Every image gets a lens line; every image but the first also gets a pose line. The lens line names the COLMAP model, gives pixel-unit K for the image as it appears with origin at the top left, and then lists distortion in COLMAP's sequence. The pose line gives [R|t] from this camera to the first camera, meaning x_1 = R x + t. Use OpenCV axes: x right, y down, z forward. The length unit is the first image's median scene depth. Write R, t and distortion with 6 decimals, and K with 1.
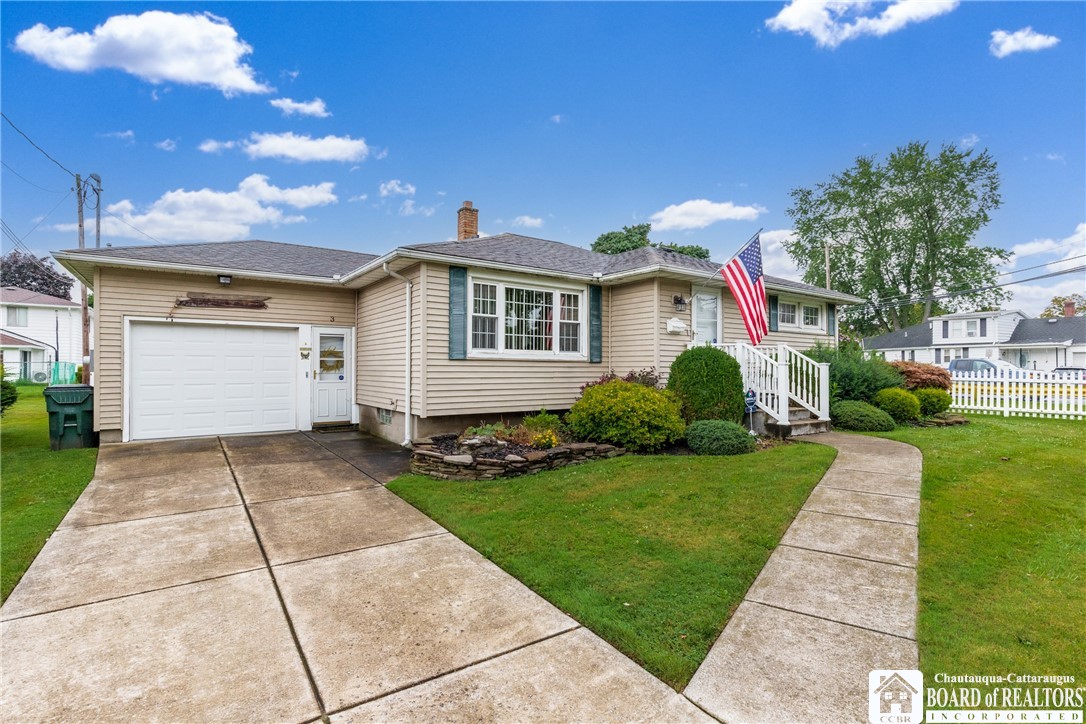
lens RADIAL K [[511.5, 0, 560.6], [0, 511.5, 363.6], [0, 0, 1]] dist [0.001803, -0.000209]
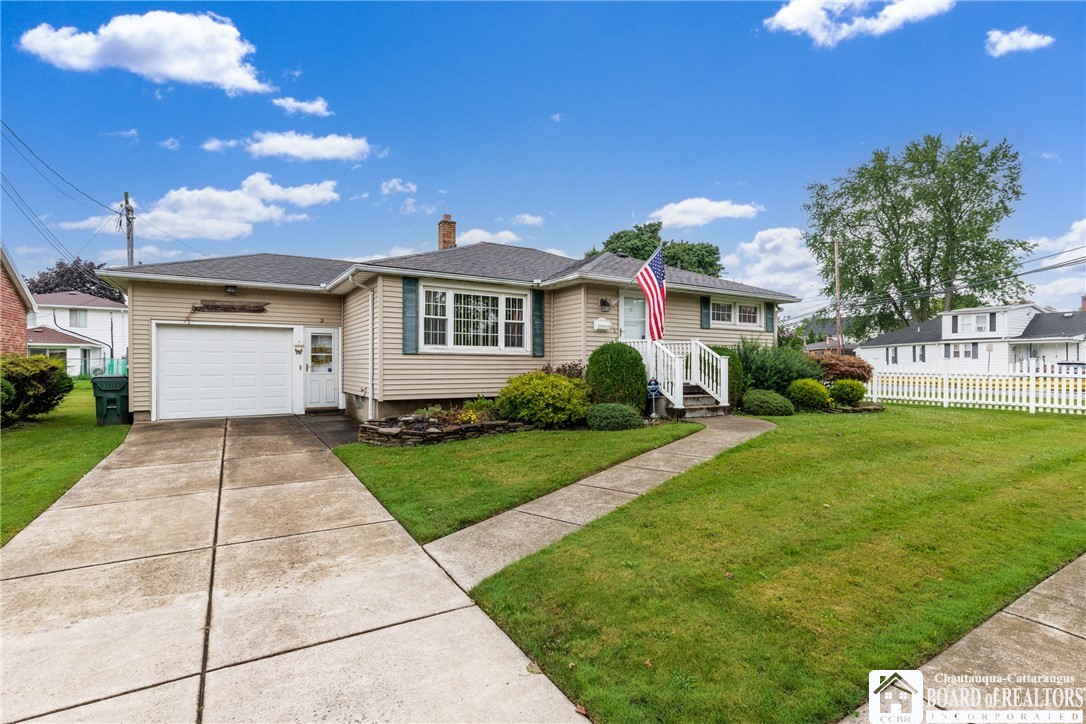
lens RADIAL K [[511.5, 0, 558.2], [0, 511.5, 364.8], [0, 0, 1]] dist [0.001803, -0.000209]
pose [[0.997876, -0.001529, -0.065127, 0.192102], [0.002108, 0.999959, 0.008822, 0.006451], [0.065111, -0.008940, 0.997838, -0.159839]]
